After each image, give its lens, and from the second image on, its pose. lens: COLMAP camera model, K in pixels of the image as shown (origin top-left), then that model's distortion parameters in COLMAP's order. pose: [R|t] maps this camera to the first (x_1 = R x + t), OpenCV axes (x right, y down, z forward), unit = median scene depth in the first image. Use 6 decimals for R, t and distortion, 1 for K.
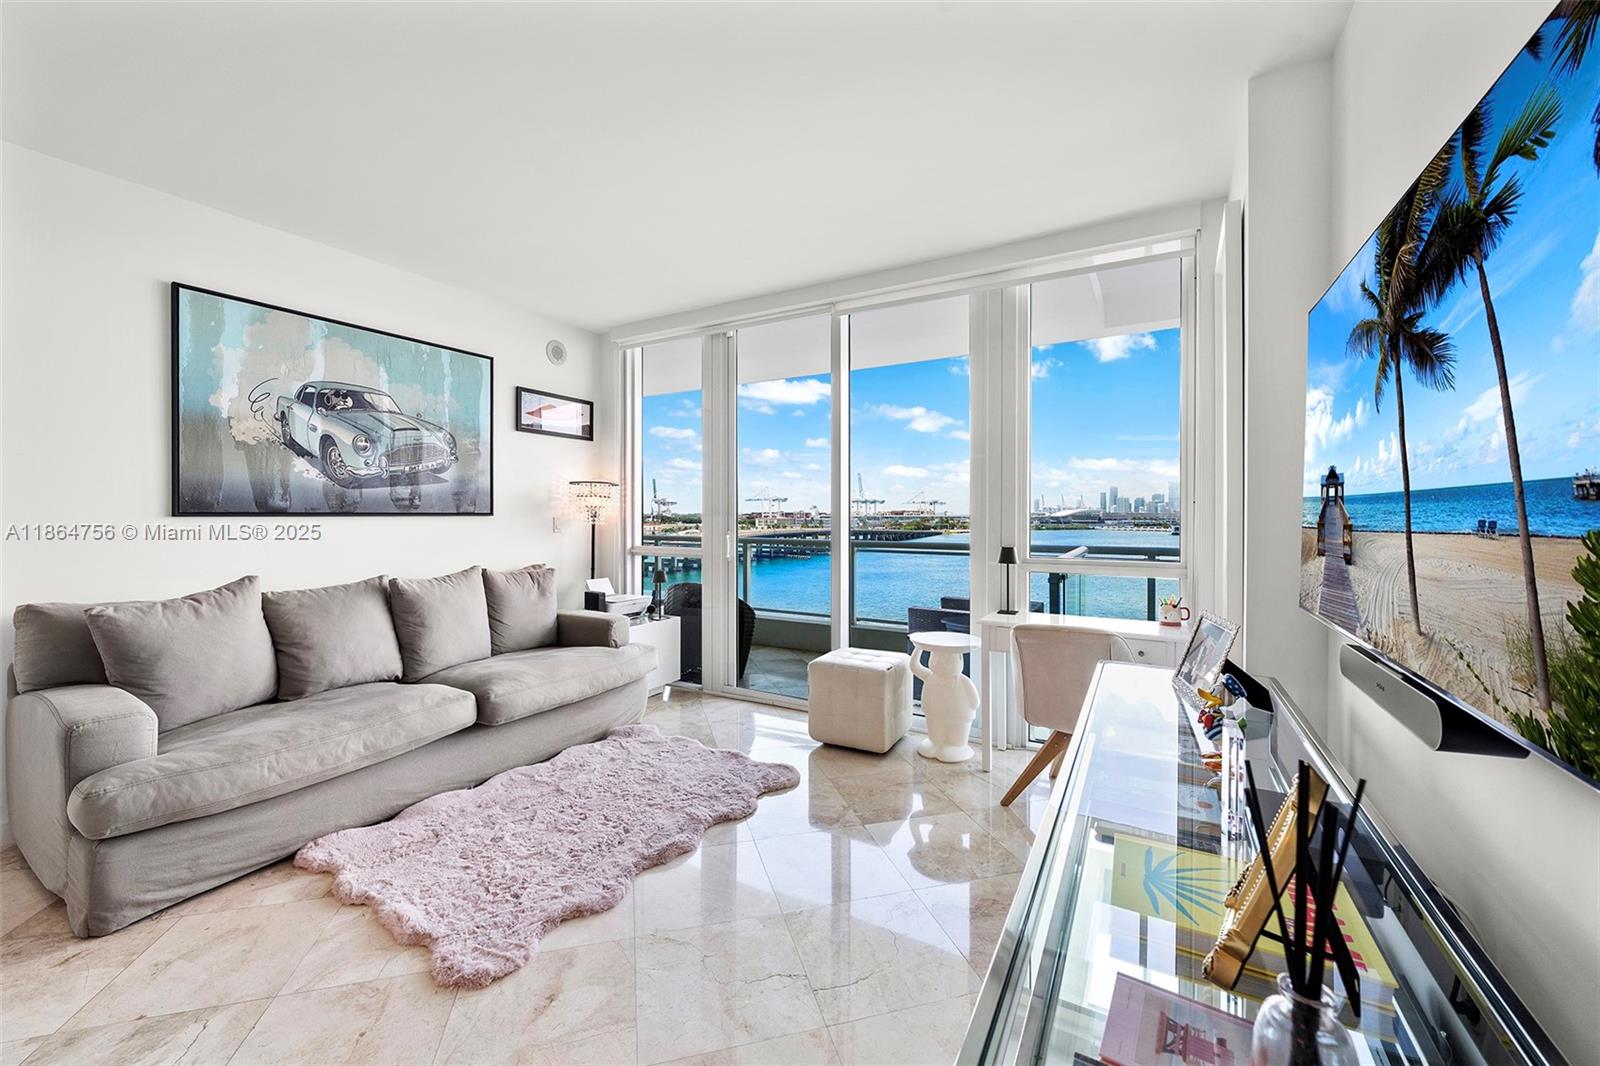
lens RADIAL K [[622.0, 0, 801.8], [0, 622.0, 526.1], [0, 0, 1]] dist [0.001092, -0.000057]
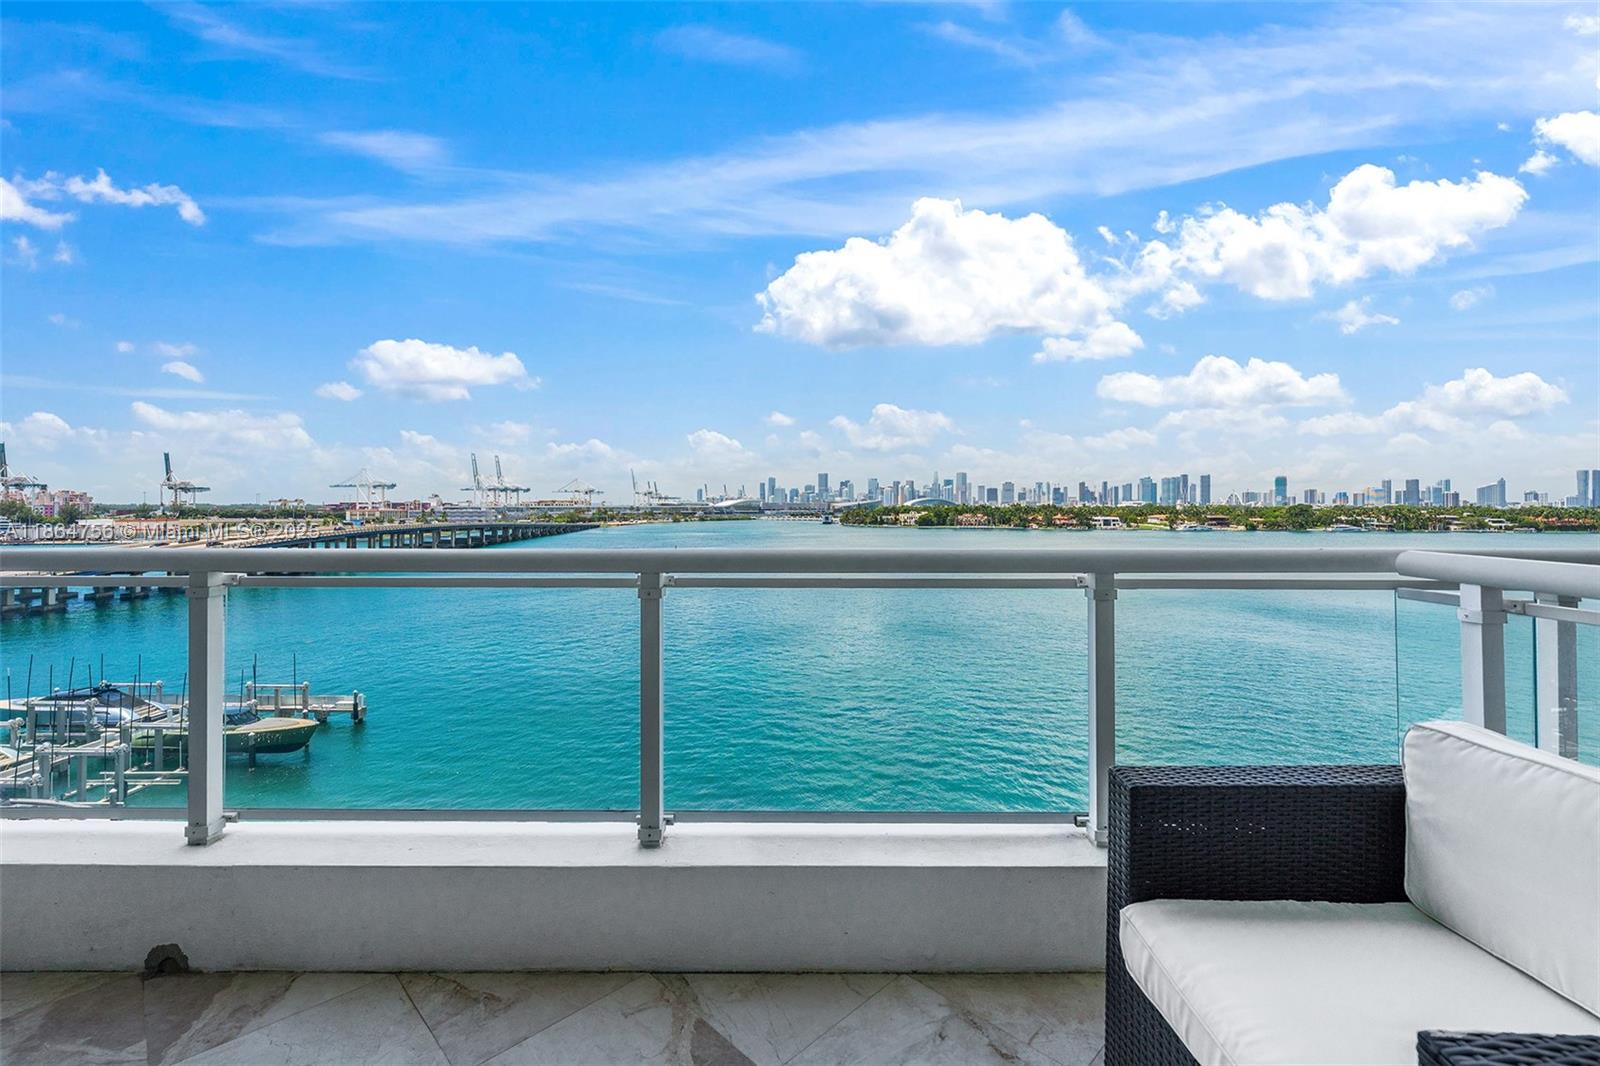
lens RADIAL K [[686.9, 0, 815.9], [0, 686.9, 508.7], [0, 0, 1]] dist [-0.005241, 0.001453]
pose [[0.864476, -0.004828, 0.502652, 0.025297], [0.011349, 0.999886, -0.009915, 0.020445], [-0.502547, 0.014275, 0.864432, 0.934713]]
